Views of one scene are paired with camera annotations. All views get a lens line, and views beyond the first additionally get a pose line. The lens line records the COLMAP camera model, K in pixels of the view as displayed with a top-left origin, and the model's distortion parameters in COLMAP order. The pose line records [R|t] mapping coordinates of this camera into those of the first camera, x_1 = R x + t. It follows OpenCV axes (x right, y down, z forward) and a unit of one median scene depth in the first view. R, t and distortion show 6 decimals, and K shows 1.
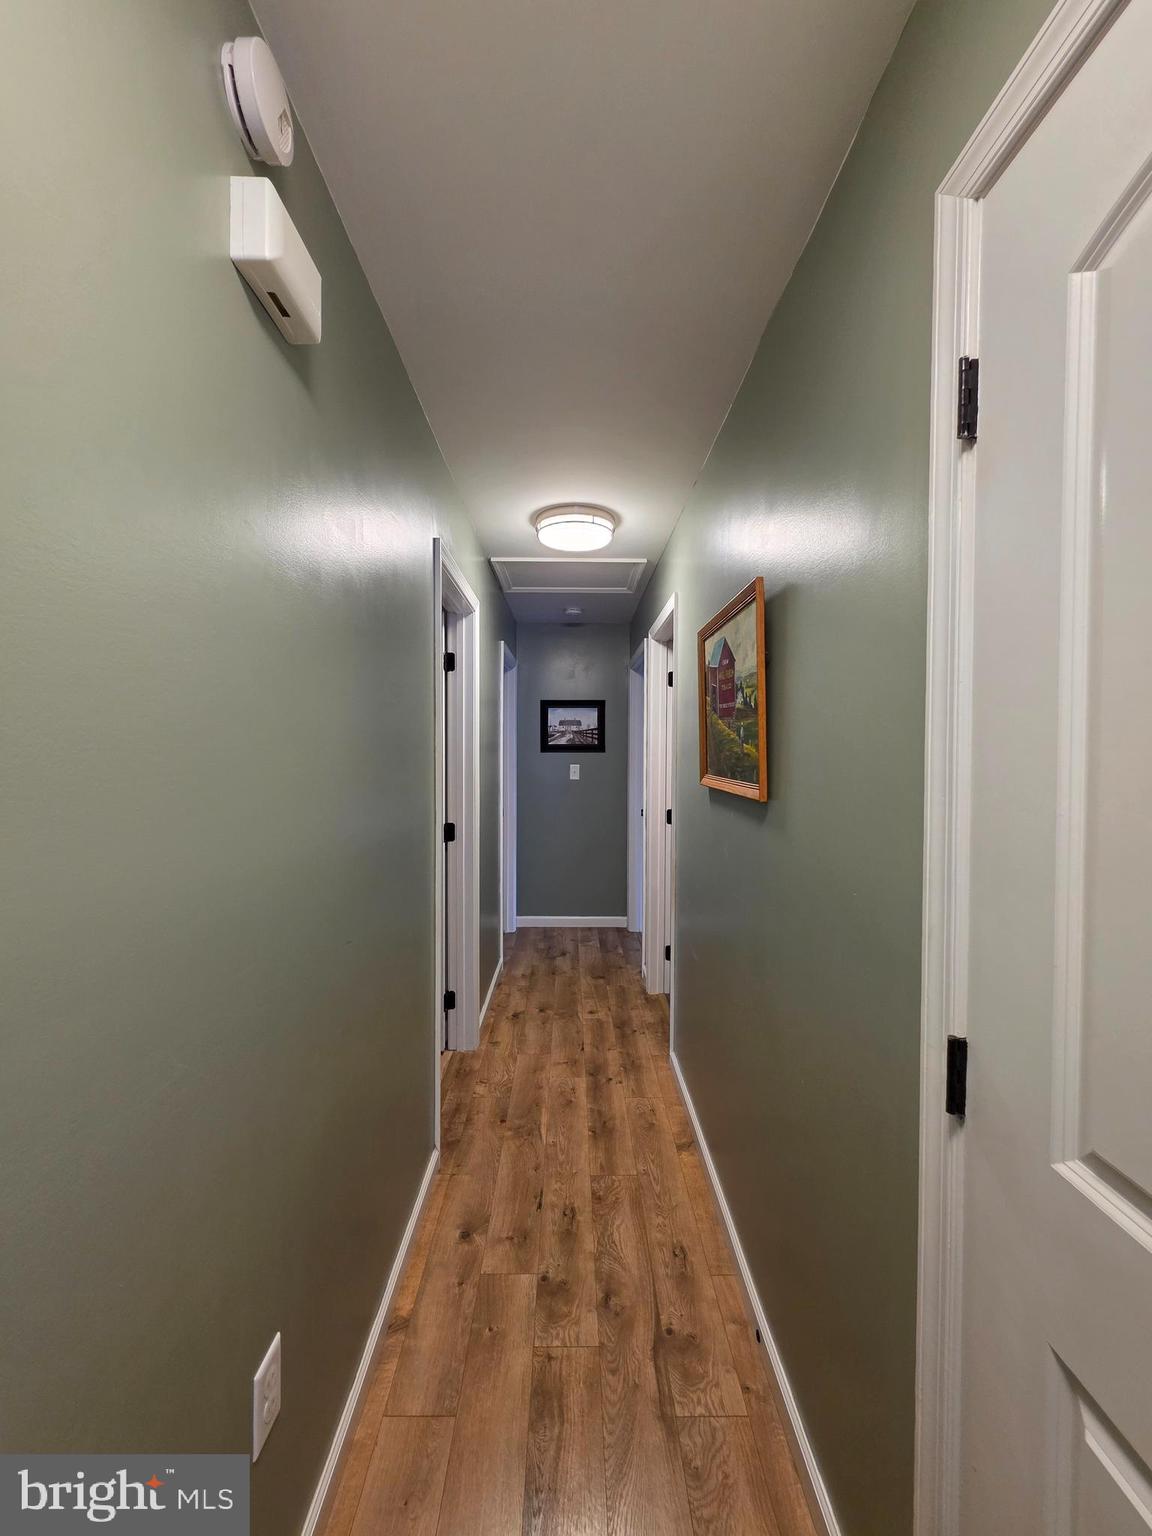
lens RADIAL K [[607.8, 0, 575.8], [0, 607.8, 760.9], [0, 0, 1]] dist [0.006705, -0.000084]
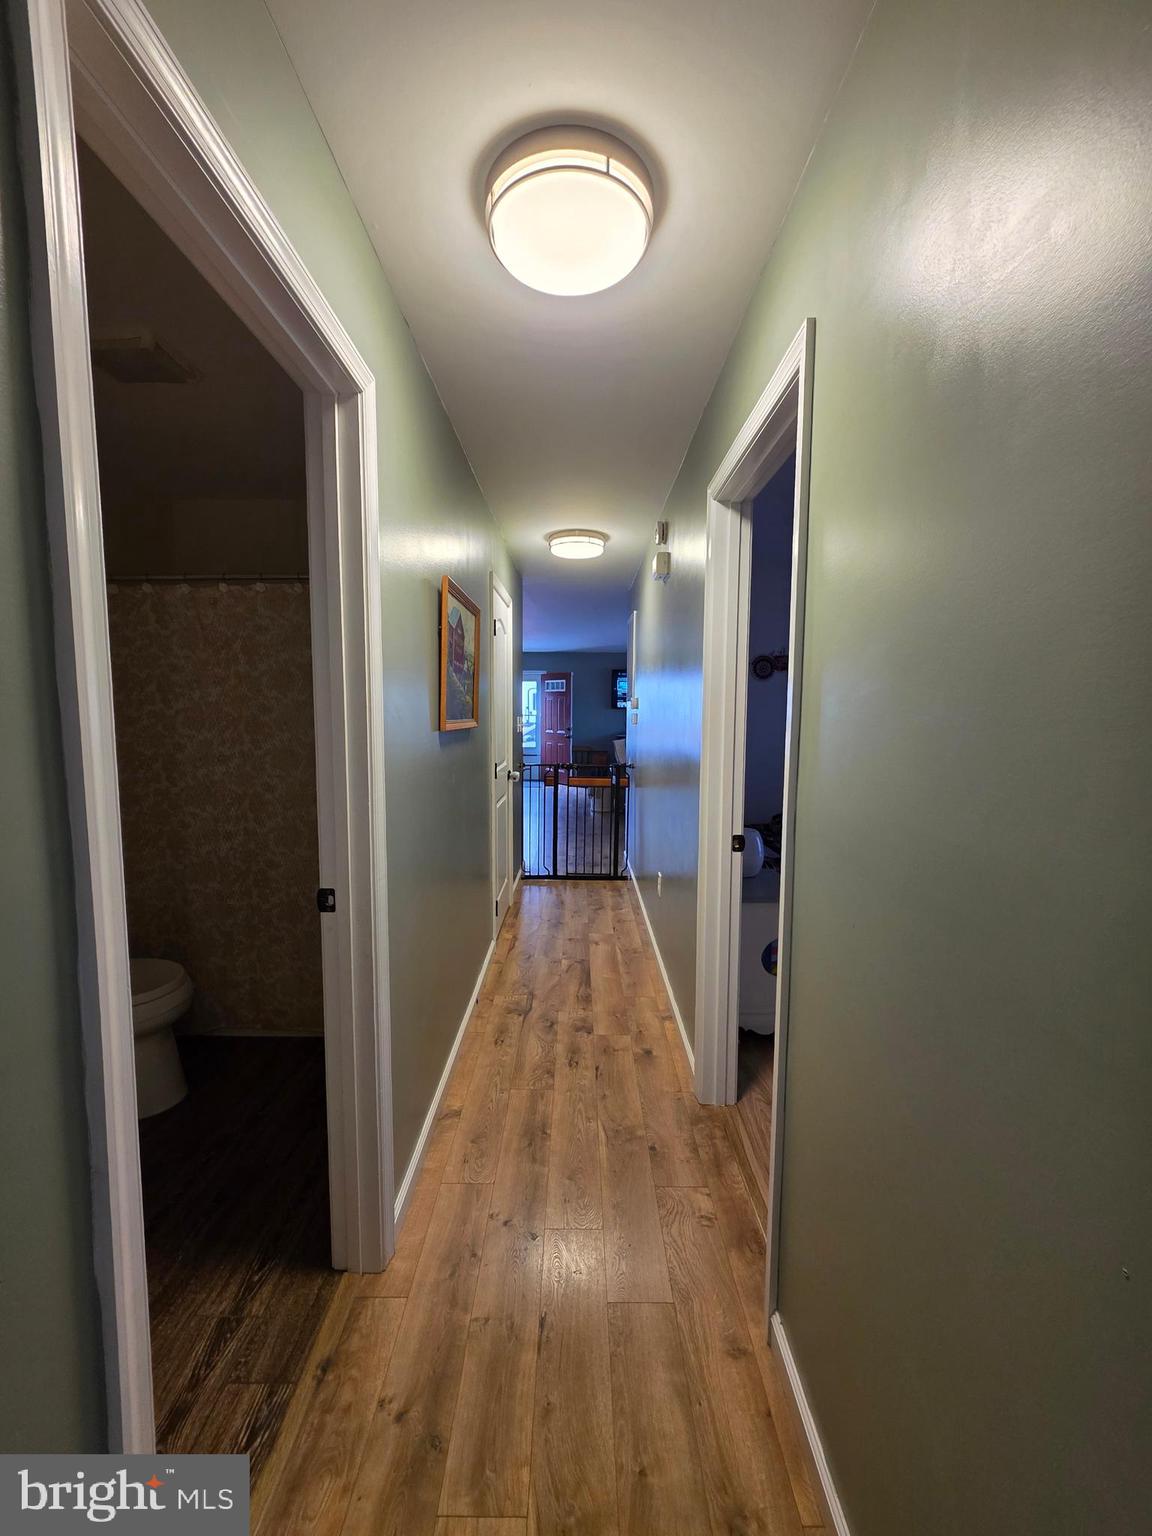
lens RADIAL K [[612.5, 0, 578.3], [0, 612.5, 767.0], [0, 0, 1]] dist [0.002558, -0.000012]
pose [[-0.999888, -0.012757, 0.007879, -0.022472], [-0.011817, 0.993900, 0.109651, -0.016949], [-0.009230, 0.109545, -0.993939, 2.126166]]
